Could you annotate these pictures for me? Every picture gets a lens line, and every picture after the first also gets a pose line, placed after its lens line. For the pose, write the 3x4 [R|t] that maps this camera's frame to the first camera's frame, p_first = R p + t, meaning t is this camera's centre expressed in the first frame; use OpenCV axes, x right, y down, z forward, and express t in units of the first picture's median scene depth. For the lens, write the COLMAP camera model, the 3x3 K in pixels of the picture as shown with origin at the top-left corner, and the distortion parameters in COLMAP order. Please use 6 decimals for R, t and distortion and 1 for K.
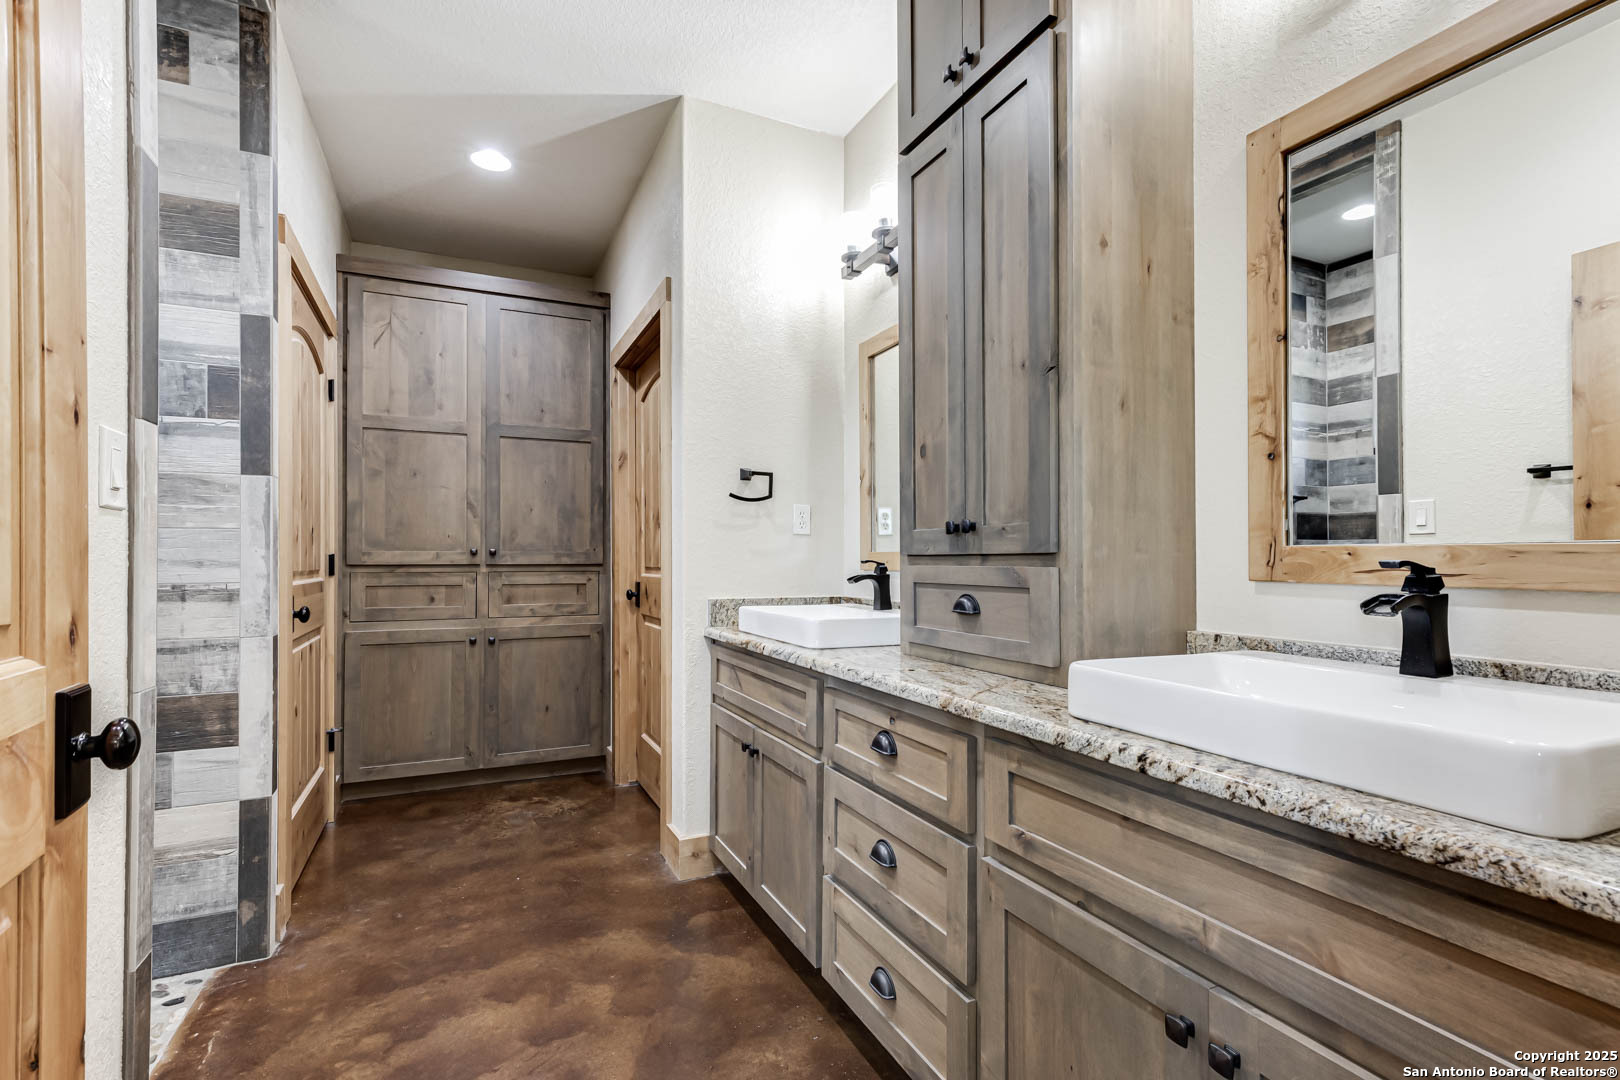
lens RADIAL K [[745.4, 0, 807.4], [0, 745.4, 547.7], [0, 0, 1]] dist [0.005707, 0.000881]
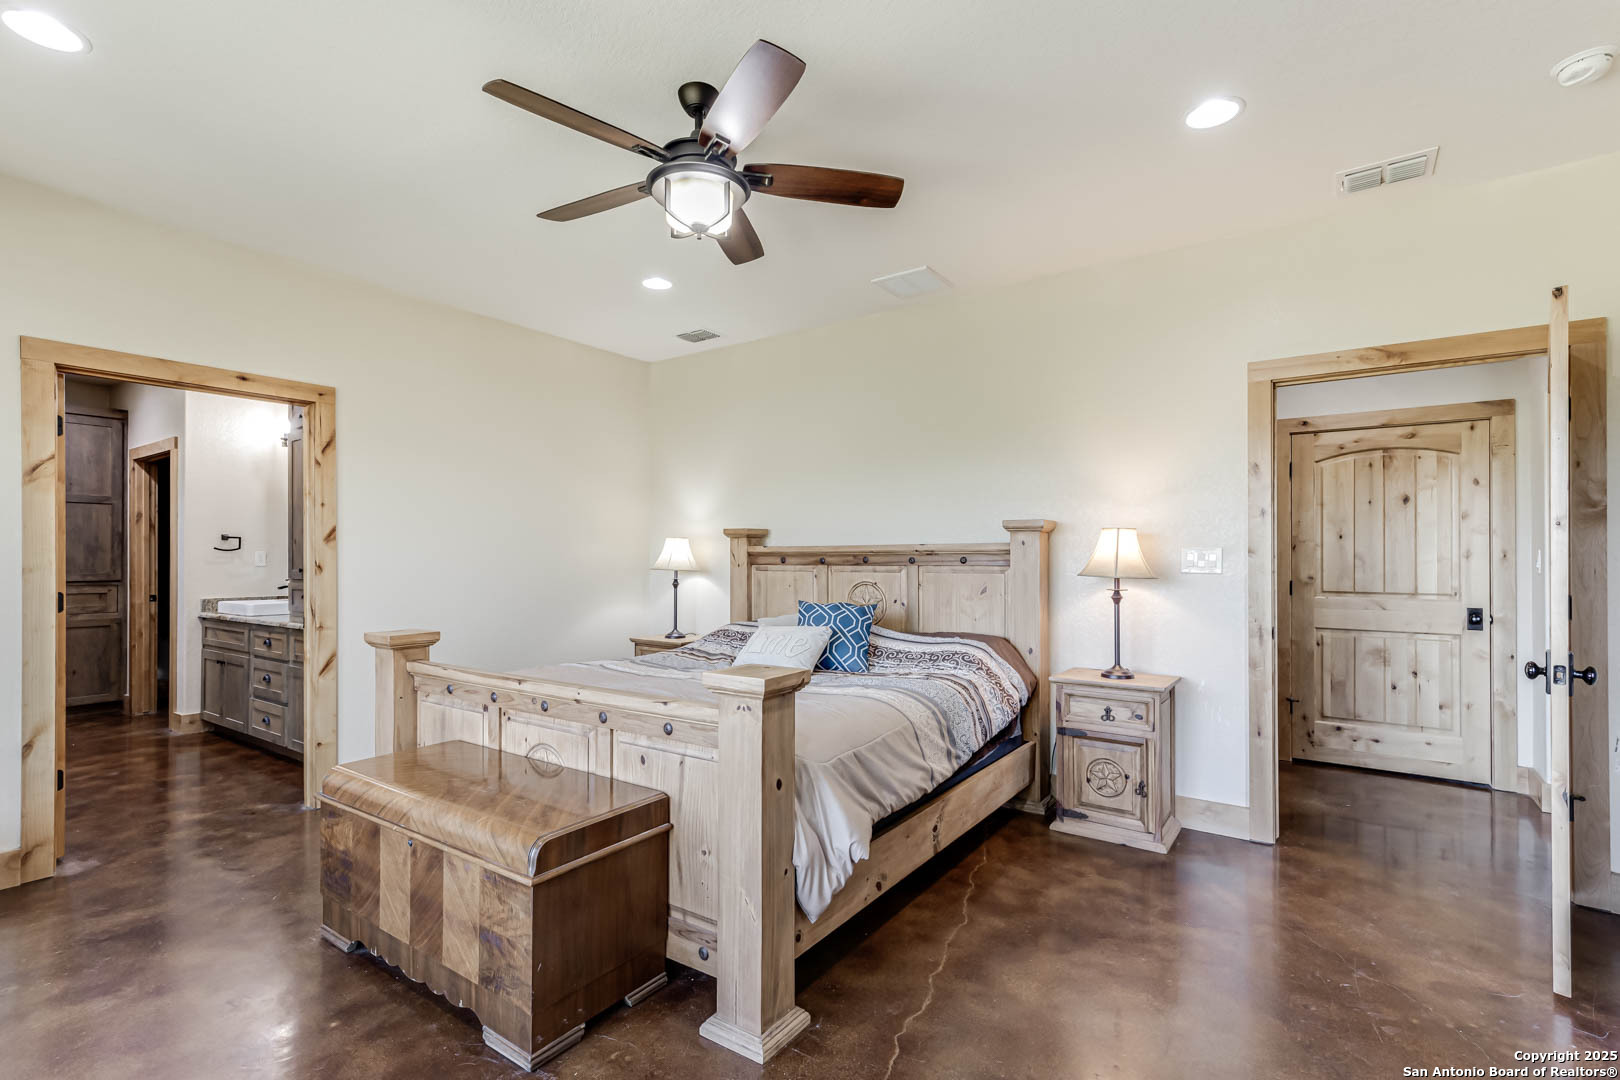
lens RADIAL K [[745.4, 0, 814.2], [0, 745.4, 544.1], [0, 0, 1]] dist [0.005707, 0.000881]
pose [[0.865402, 0.004175, 0.501061, 0.274414], [-0.003925, 0.999991, -0.001552, -0.078917], [-0.501063, -0.000624, 0.865411, -1.513203]]
